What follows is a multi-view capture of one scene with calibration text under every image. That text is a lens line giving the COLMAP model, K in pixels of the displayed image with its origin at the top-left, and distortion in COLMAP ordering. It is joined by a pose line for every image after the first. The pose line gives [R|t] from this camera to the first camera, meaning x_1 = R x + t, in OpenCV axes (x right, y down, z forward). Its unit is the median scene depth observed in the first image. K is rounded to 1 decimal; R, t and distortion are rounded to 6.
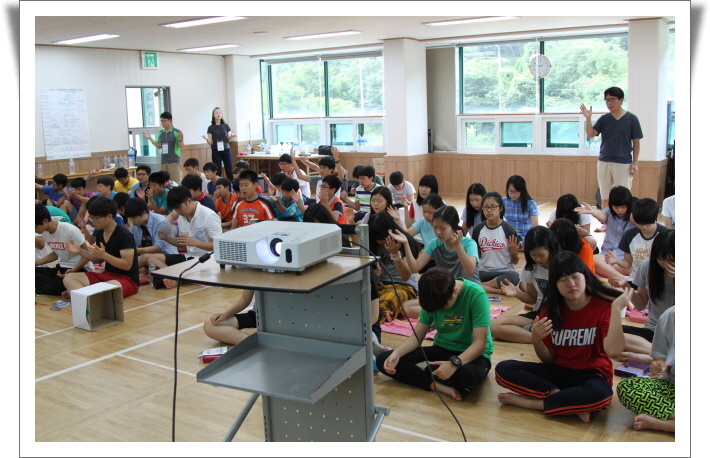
lens RADIAL K [[710.9, 0, 355.0], [0, 710.9, 229.0], [0, 0, 1]] dist [-0.138093, 0.139743]
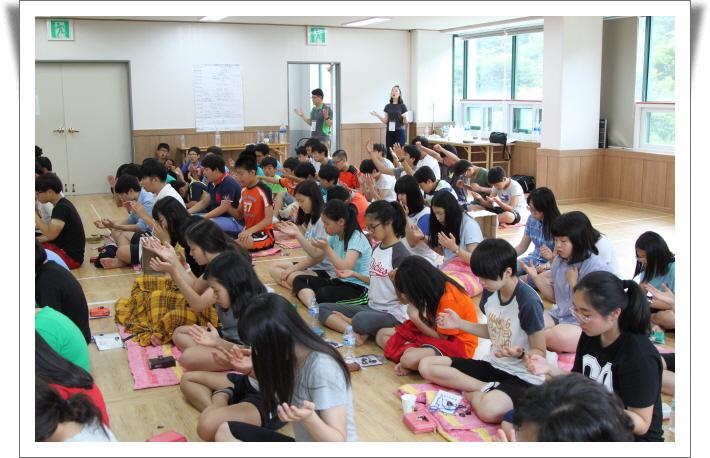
lens RADIAL K [[710.9, 0, 355.0], [0, 710.9, 229.0], [0, 0, 1]] dist [-0.138093, 0.139743]
pose [[0.866983, 0.114574, -0.484989, 0.264692], [-0.099792, 0.993415, 0.056294, -0.032696], [0.488245, -0.000408, 0.872707, 0.163970]]
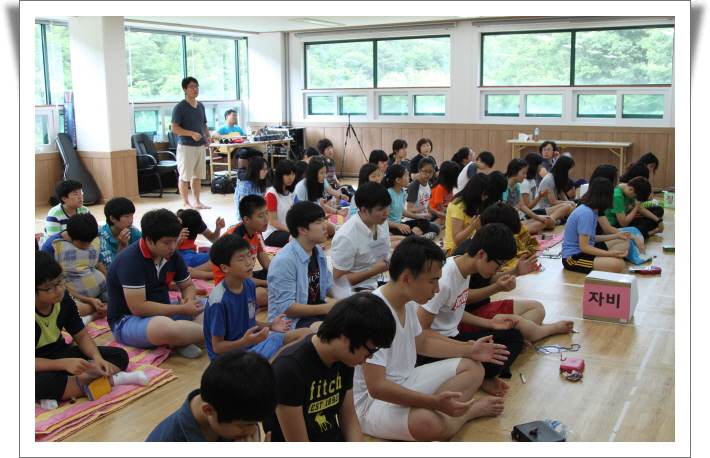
lens RADIAL K [[710.9, 0, 355.0], [0, 710.9, 229.0], [0, 0, 1]] dist [-0.138093, 0.139743]
pose [[-0.093493, -0.155583, 0.983389, -0.520639], [0.177931, 0.969203, 0.170255, -0.078751], [-0.979592, 0.190893, -0.062930, 0.590734]]
